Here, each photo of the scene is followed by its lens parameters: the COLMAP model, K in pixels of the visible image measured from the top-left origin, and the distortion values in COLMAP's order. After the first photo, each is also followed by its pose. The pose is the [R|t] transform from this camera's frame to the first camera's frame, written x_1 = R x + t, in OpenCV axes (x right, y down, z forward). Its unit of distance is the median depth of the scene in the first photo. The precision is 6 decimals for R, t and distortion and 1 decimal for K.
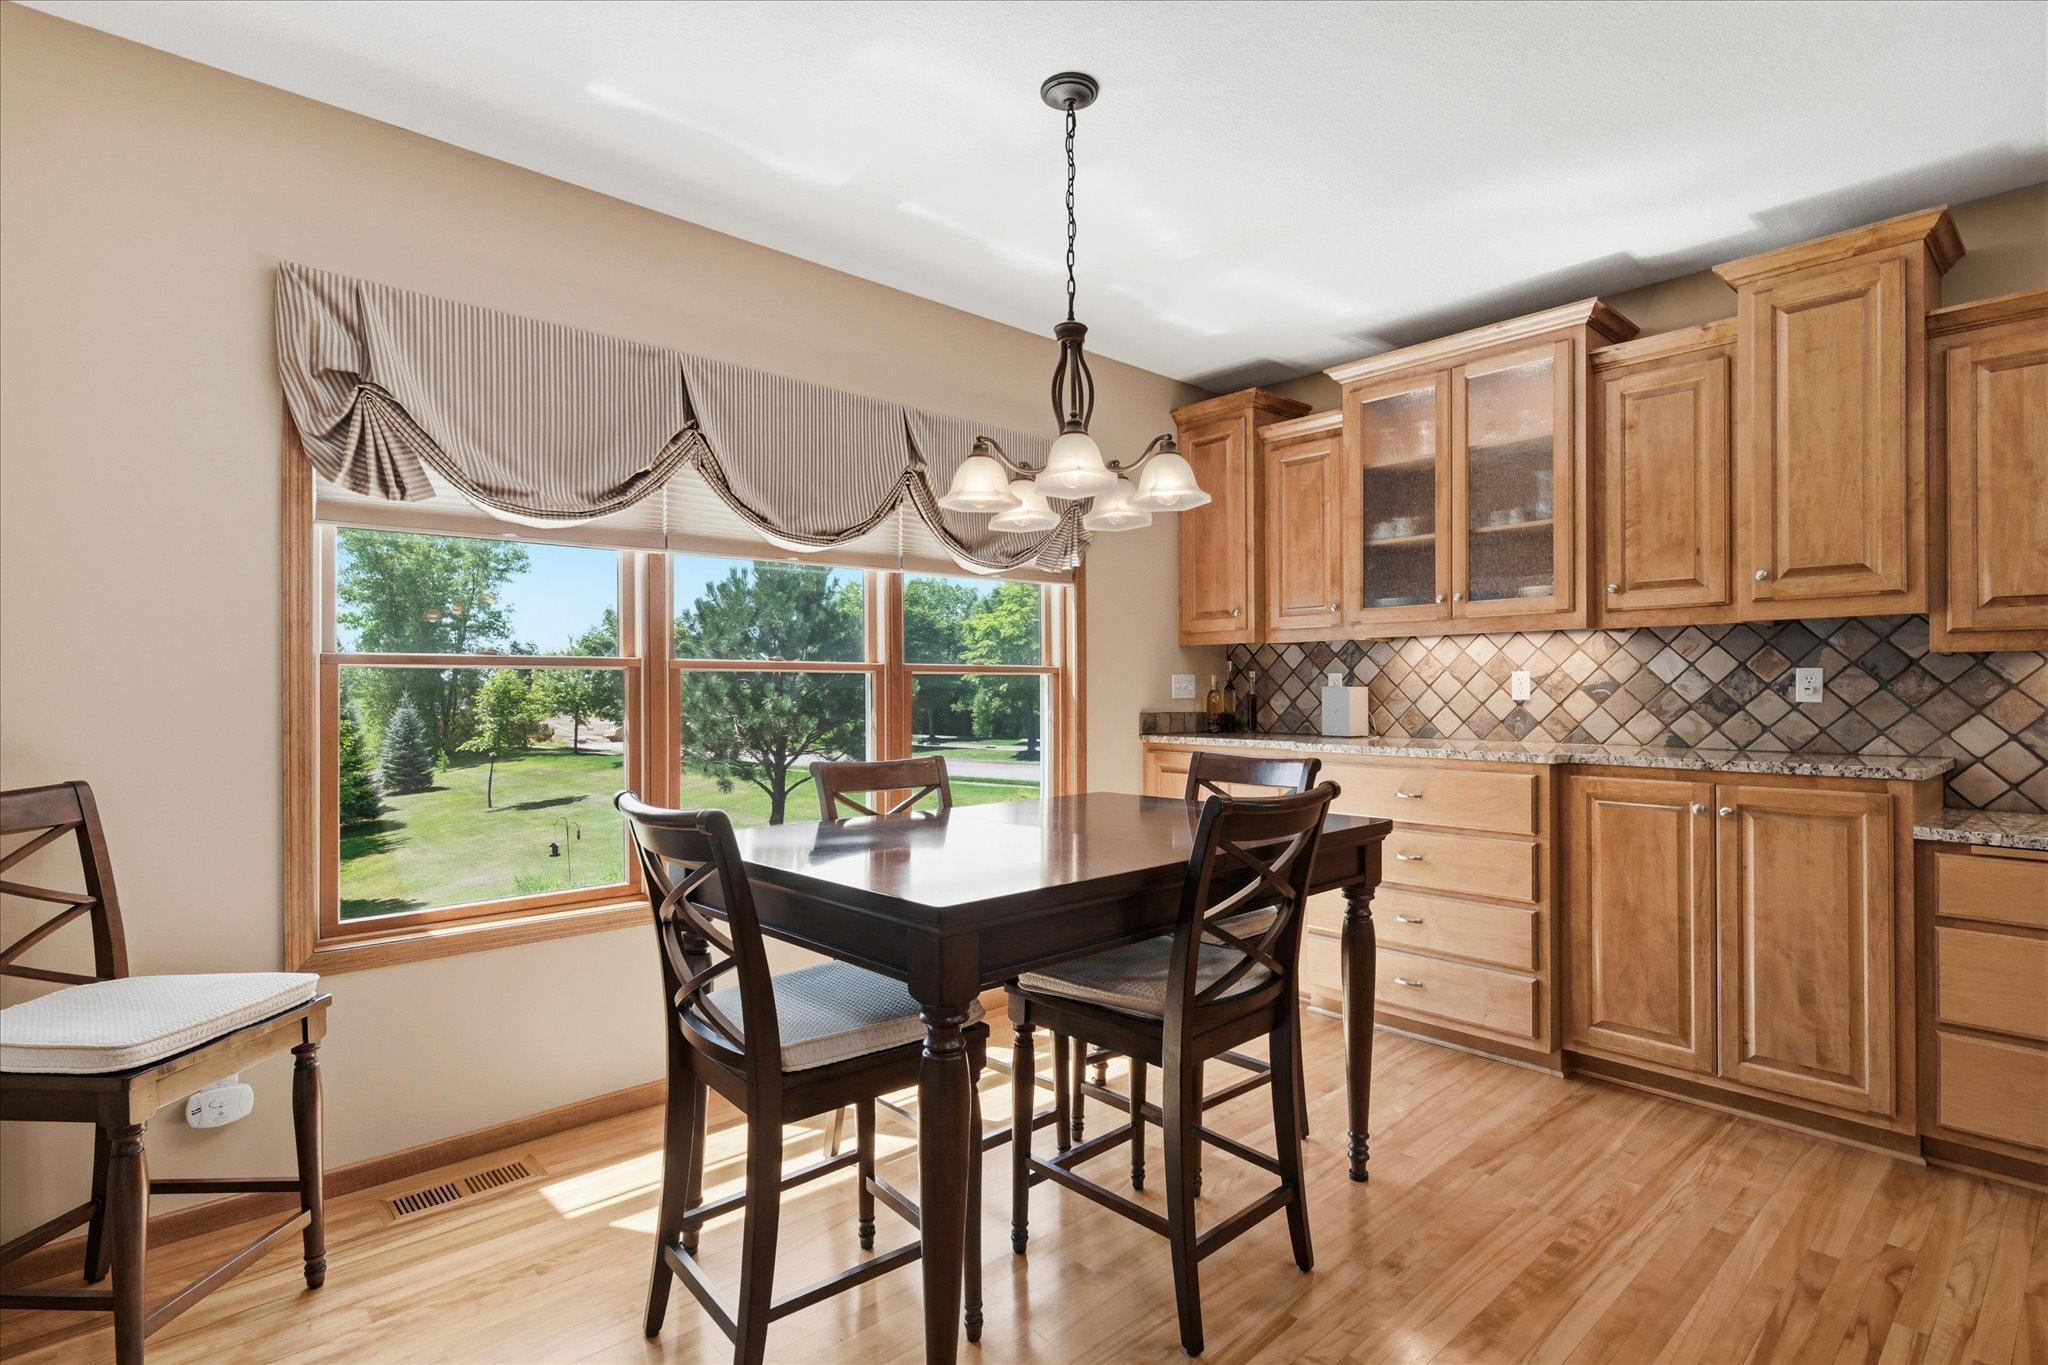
lens RADIAL K [[1010.3, 0, 1017.9], [0, 1010.3, 687.3], [0, 0, 1]] dist [0.002921, 0.000400]
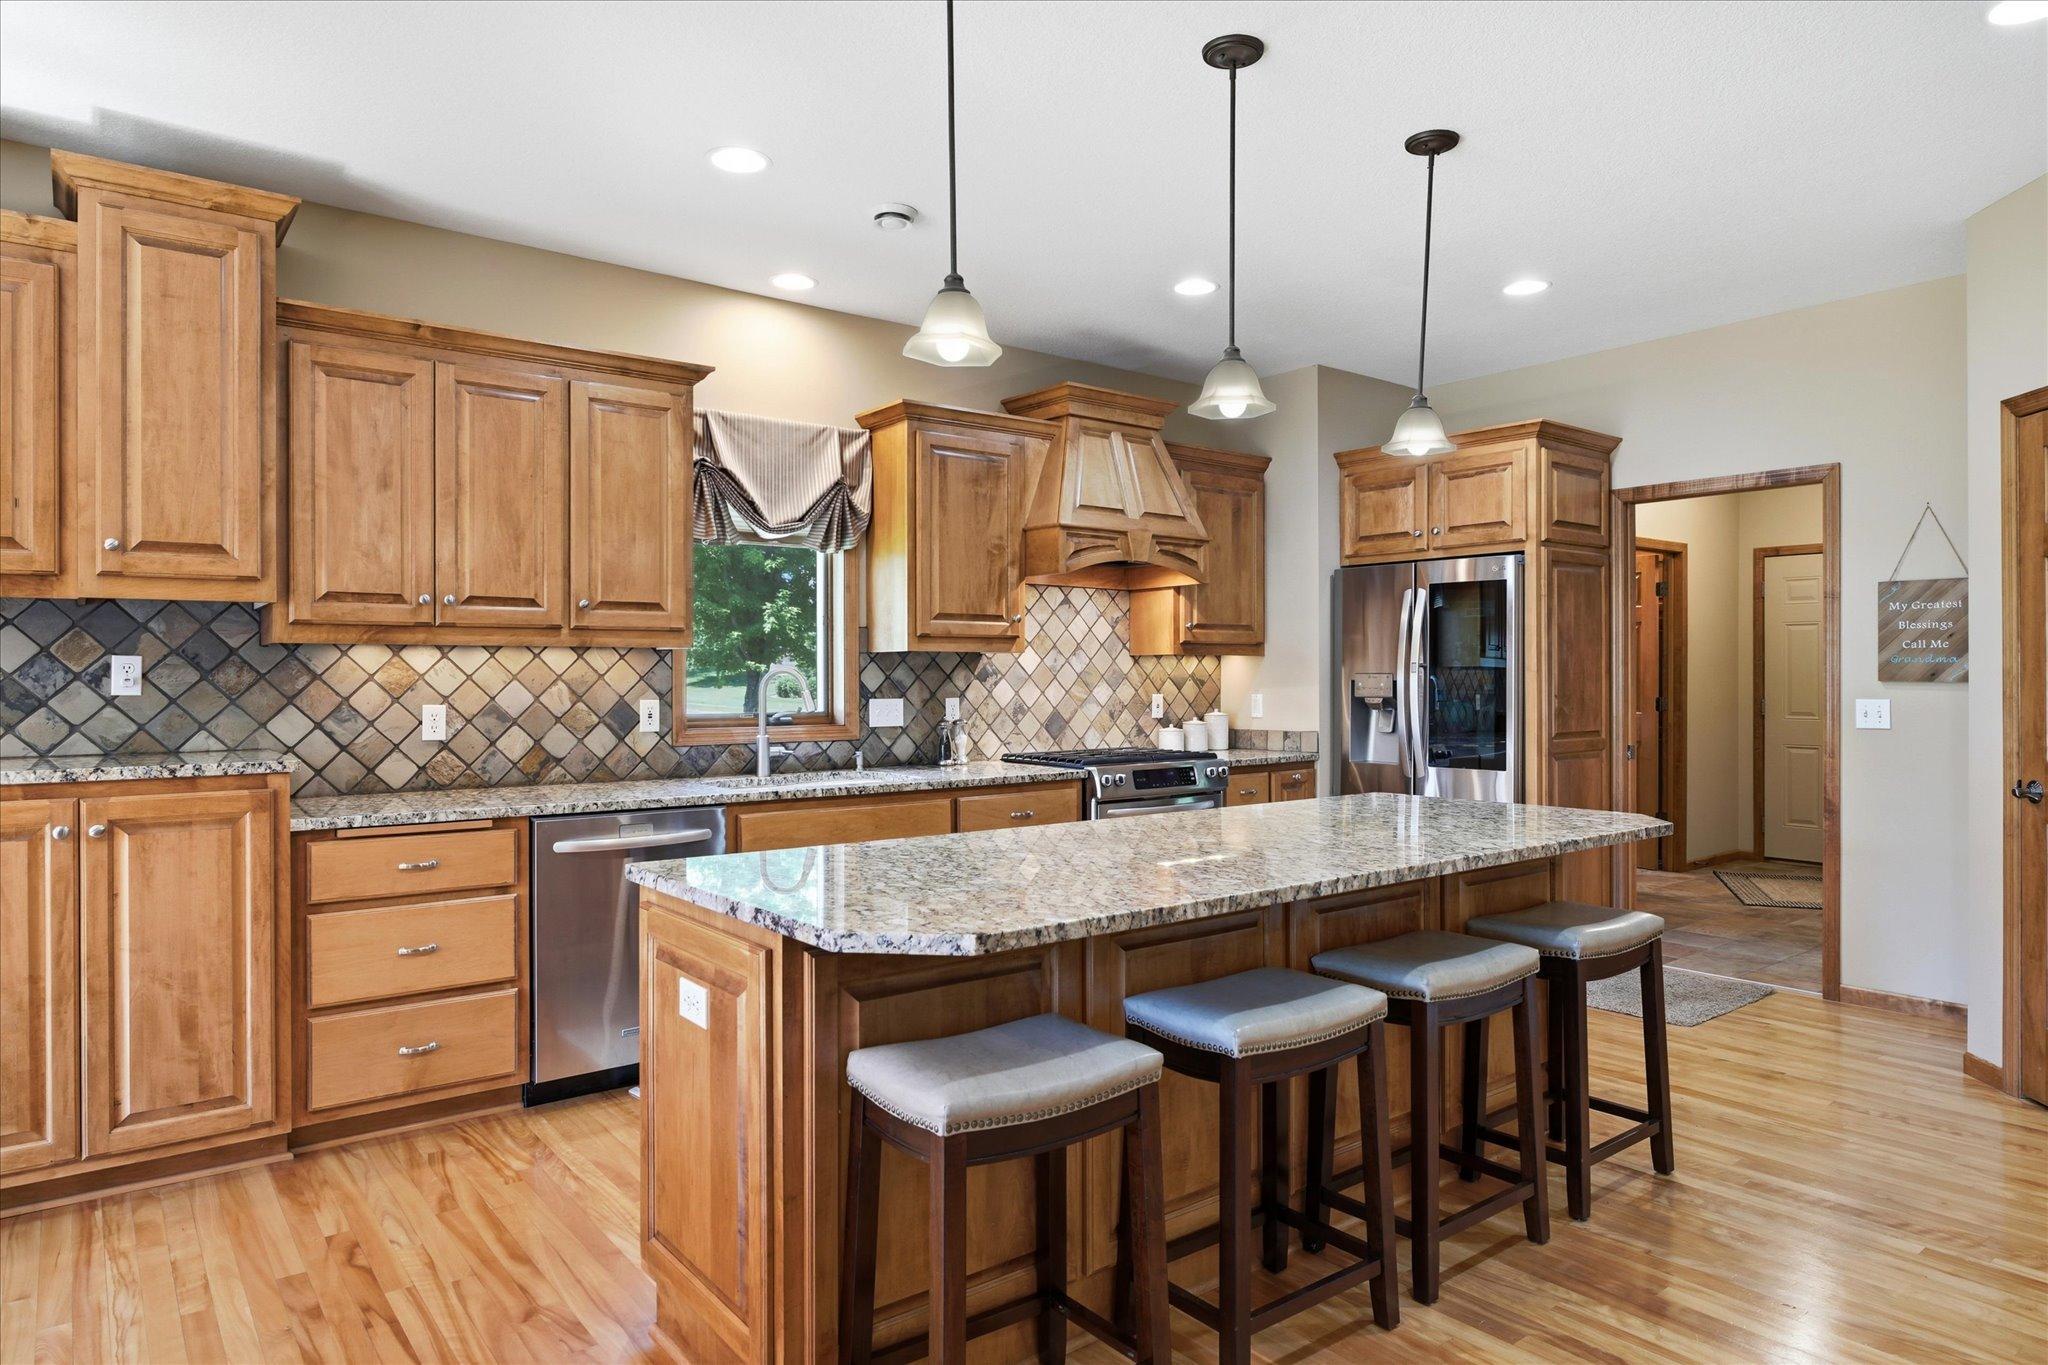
lens RADIAL K [[1226.1, 0, 1024.0], [0, 1226.1, 682.5], [0, 0, 1]] dist [-0.002479, -0.000143]
pose [[0.075450, -0.004566, 0.997139, -0.223154], [-0.000515, 0.999989, 0.004618, -0.001567], [-0.997149, -0.000862, 0.075447, 0.174224]]
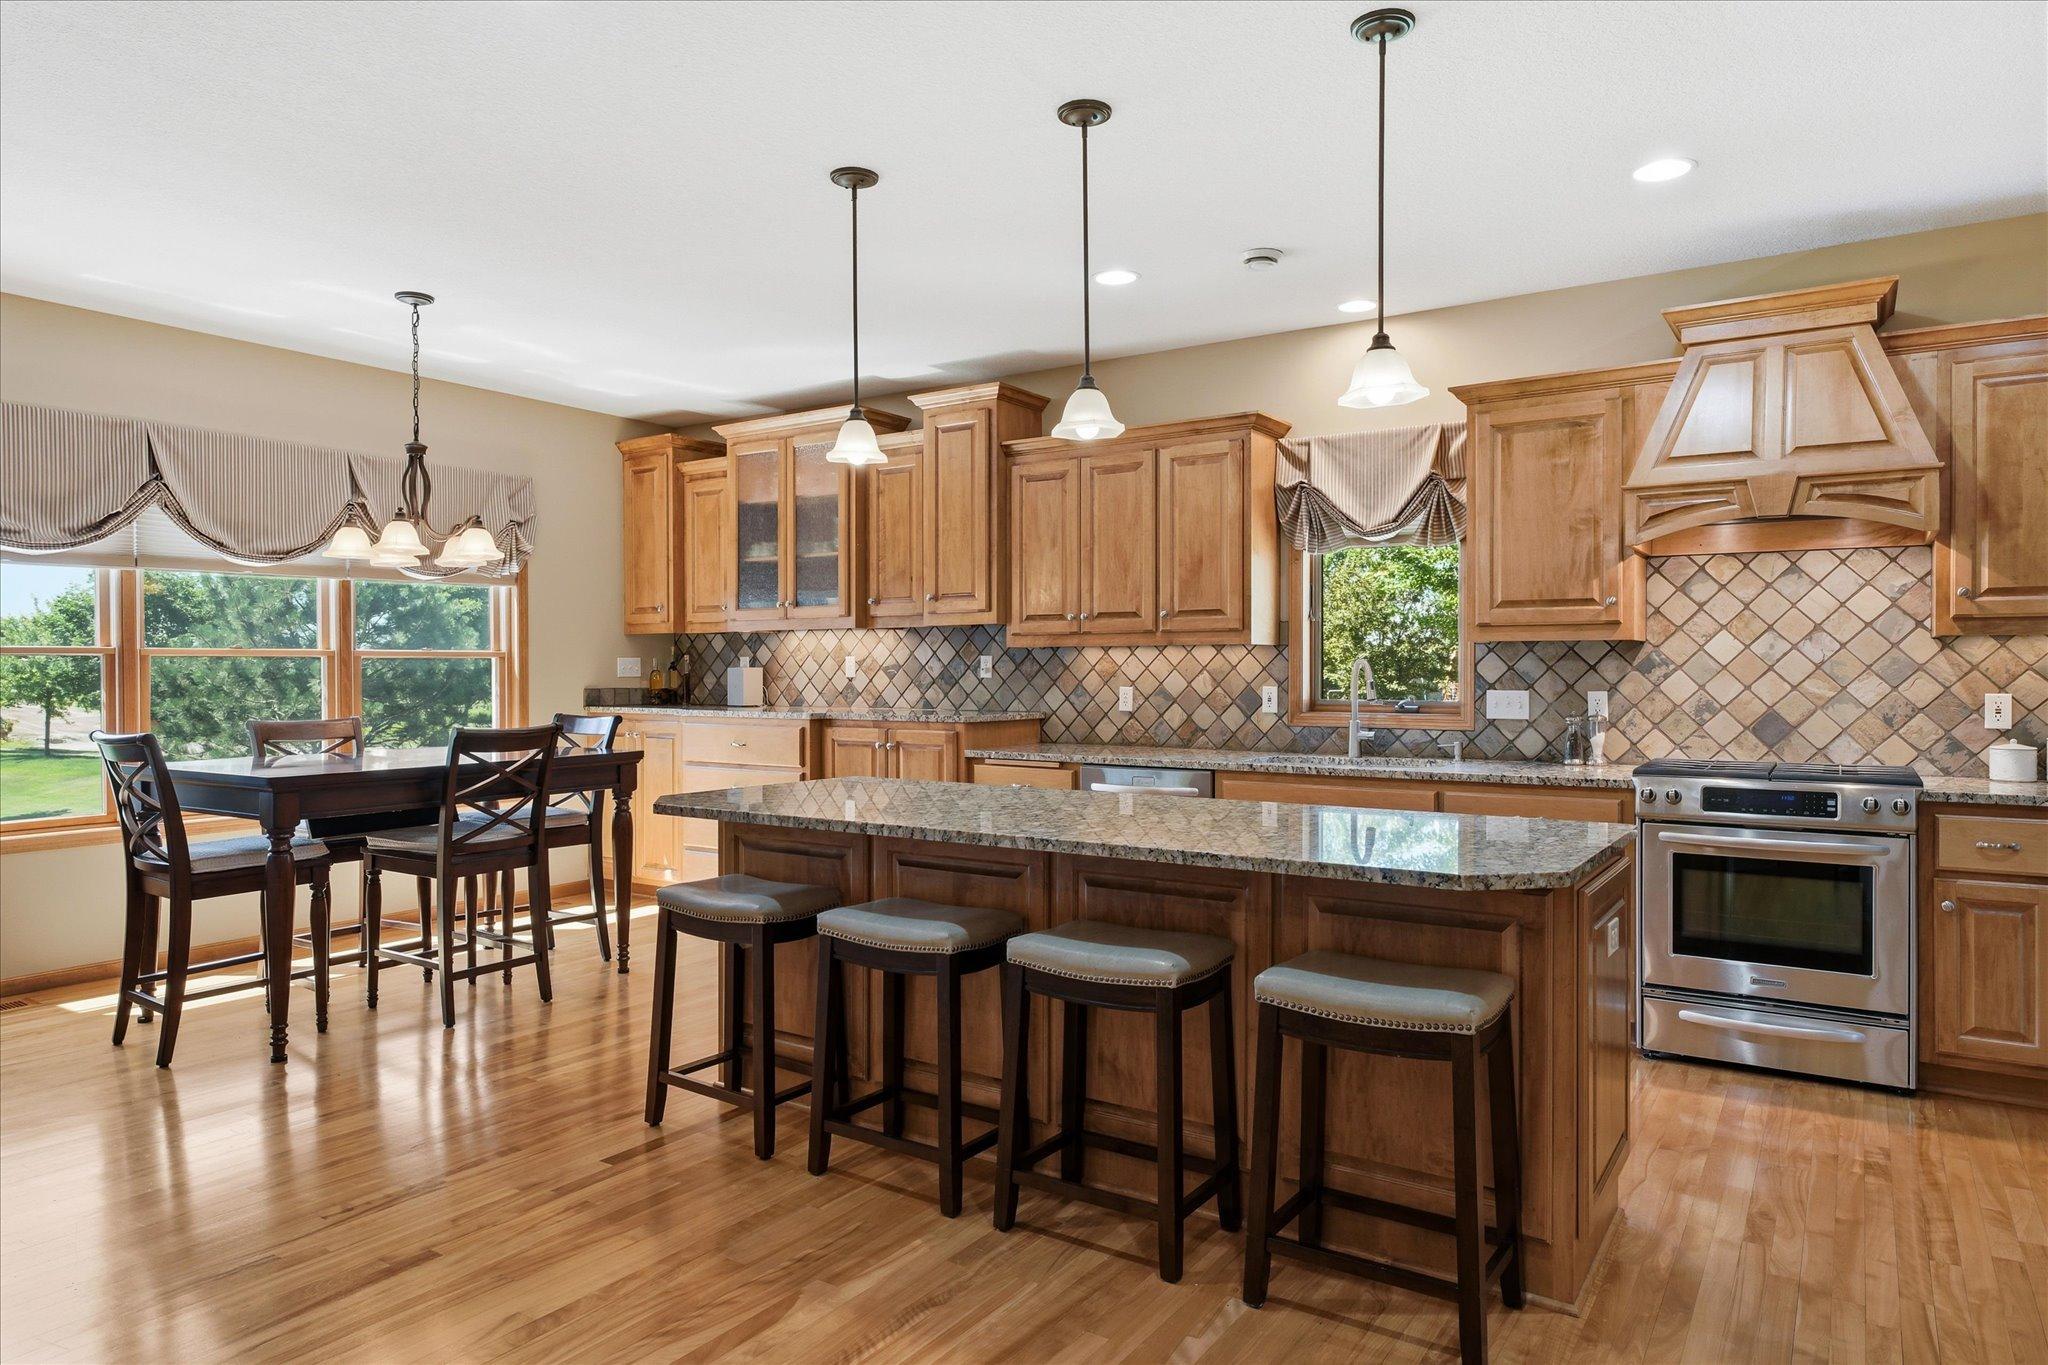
lens RADIAL K [[1265.5, 0, 1025.9], [0, 1265.5, 680.0], [0, 0, 1]] dist [-0.000212, -0.000010]
pose [[0.969540, -0.003548, 0.244906, 0.407261], [0.000625, 0.999928, 0.012015, -0.005644], [-0.244931, -0.011496, 0.969472, -0.973012]]
